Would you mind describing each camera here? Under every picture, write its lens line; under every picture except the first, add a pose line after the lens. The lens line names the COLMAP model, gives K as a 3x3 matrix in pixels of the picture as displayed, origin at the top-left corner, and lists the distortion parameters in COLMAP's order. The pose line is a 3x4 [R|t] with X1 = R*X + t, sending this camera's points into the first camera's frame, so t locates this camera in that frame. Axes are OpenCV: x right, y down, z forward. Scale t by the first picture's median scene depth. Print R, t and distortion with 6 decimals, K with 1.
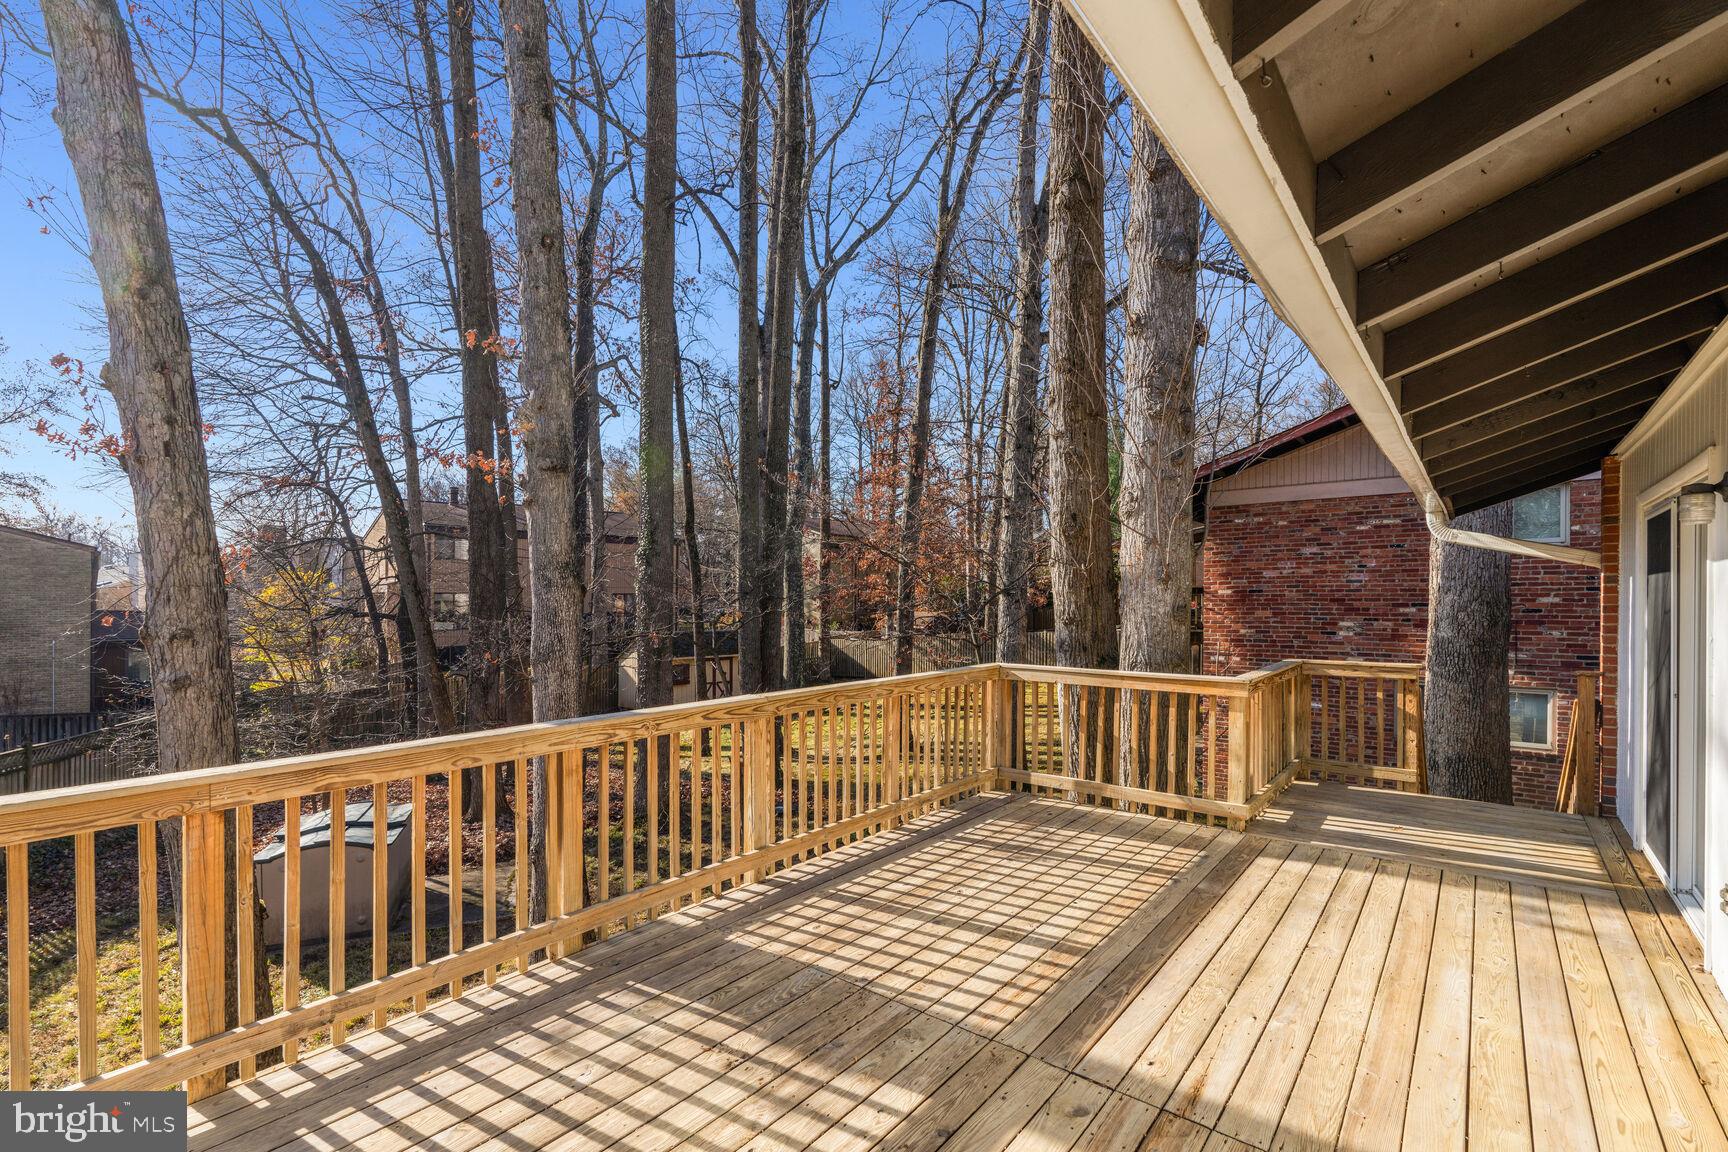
lens RADIAL K [[765.0, 0, 864.0], [0, 765.0, 576.0], [0, 0, 1]] dist [-0.001980, 0.000018]
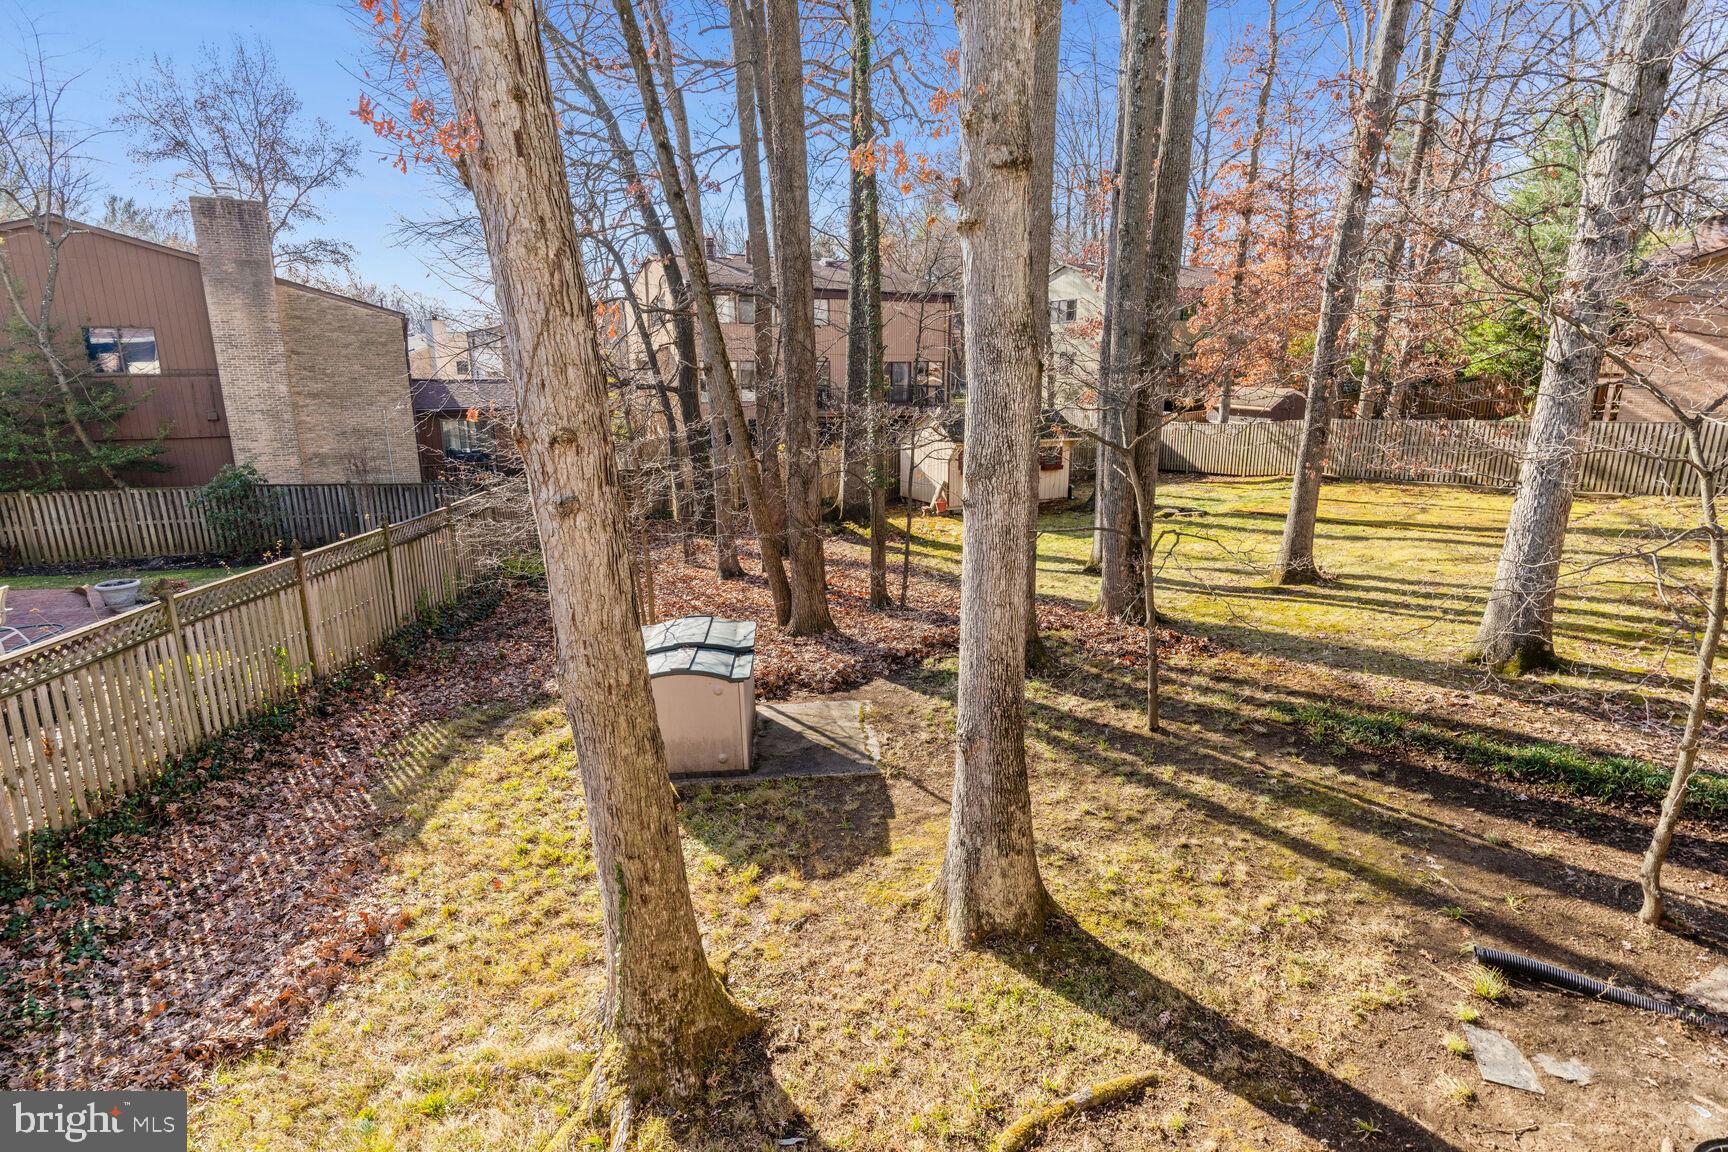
lens RADIAL K [[896.3, 0, 864.0], [0, 896.3, 576.0], [0, 0, 1]] dist [0.000300, 0.000574]
pose [[0.947542, 0.076959, -0.310229, -0.370311], [0.004304, 0.967422, 0.253135, -0.005395], [0.319603, -0.241191, 0.916341, 0.311276]]
